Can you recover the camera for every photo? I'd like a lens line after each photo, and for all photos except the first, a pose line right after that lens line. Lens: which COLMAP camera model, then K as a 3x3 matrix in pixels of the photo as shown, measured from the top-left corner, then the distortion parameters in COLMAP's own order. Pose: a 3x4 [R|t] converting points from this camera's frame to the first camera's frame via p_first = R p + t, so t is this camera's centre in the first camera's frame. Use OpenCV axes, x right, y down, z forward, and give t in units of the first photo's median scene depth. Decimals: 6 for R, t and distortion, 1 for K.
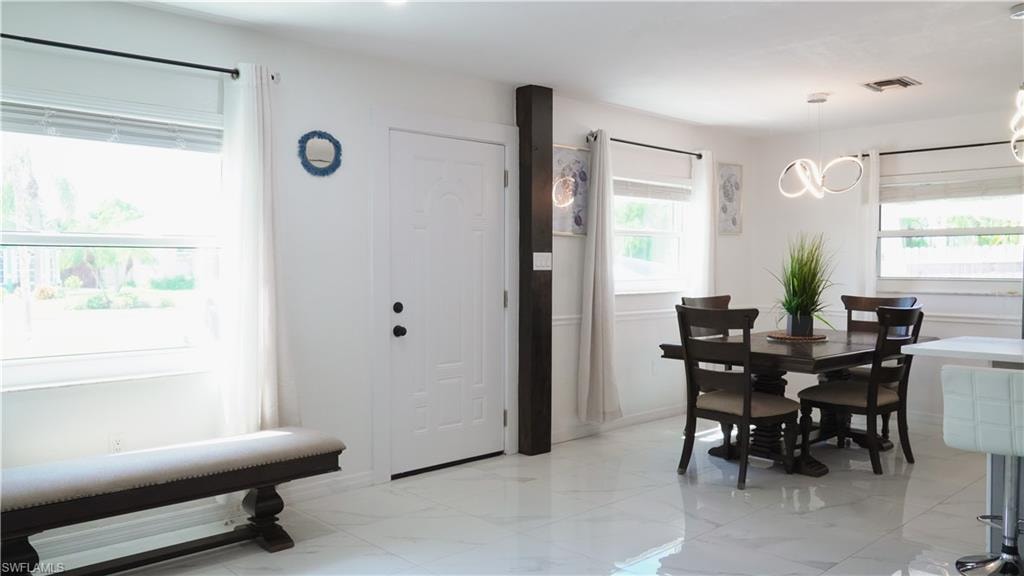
lens RADIAL K [[785.8, 0, 519.1], [0, 785.8, 284.4], [0, 0, 1]] dist [-0.051038, 0.069088]
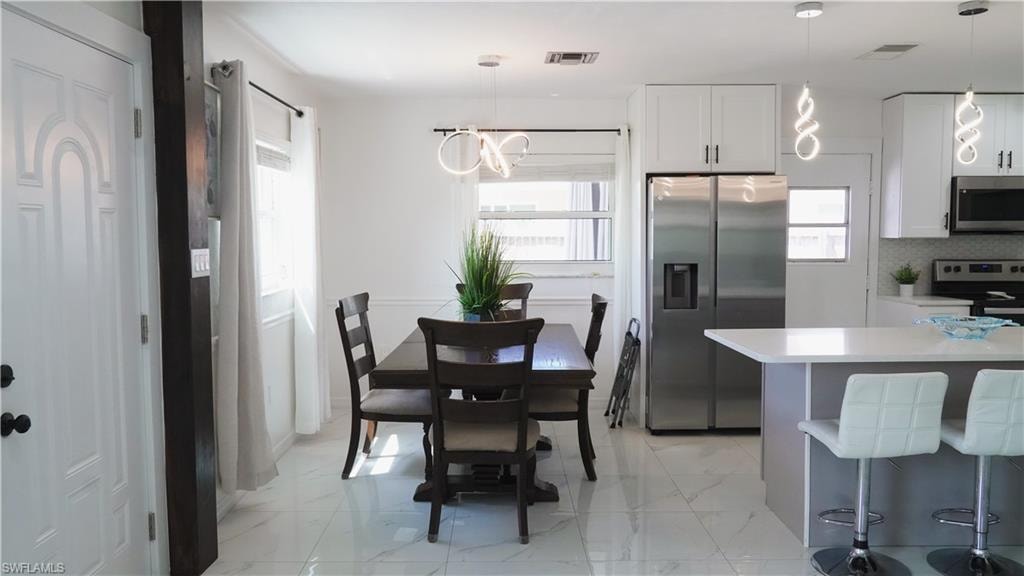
lens RADIAL K [[785.8, 0, 519.1], [0, 785.8, 284.4], [0, 0, 1]] dist [-0.051038, 0.069088]
pose [[0.679986, -0.055544, 0.731118, -0.313101], [0.022299, 0.998232, 0.055097, -0.051133], [-0.732886, -0.021161, 0.680022, 0.494670]]
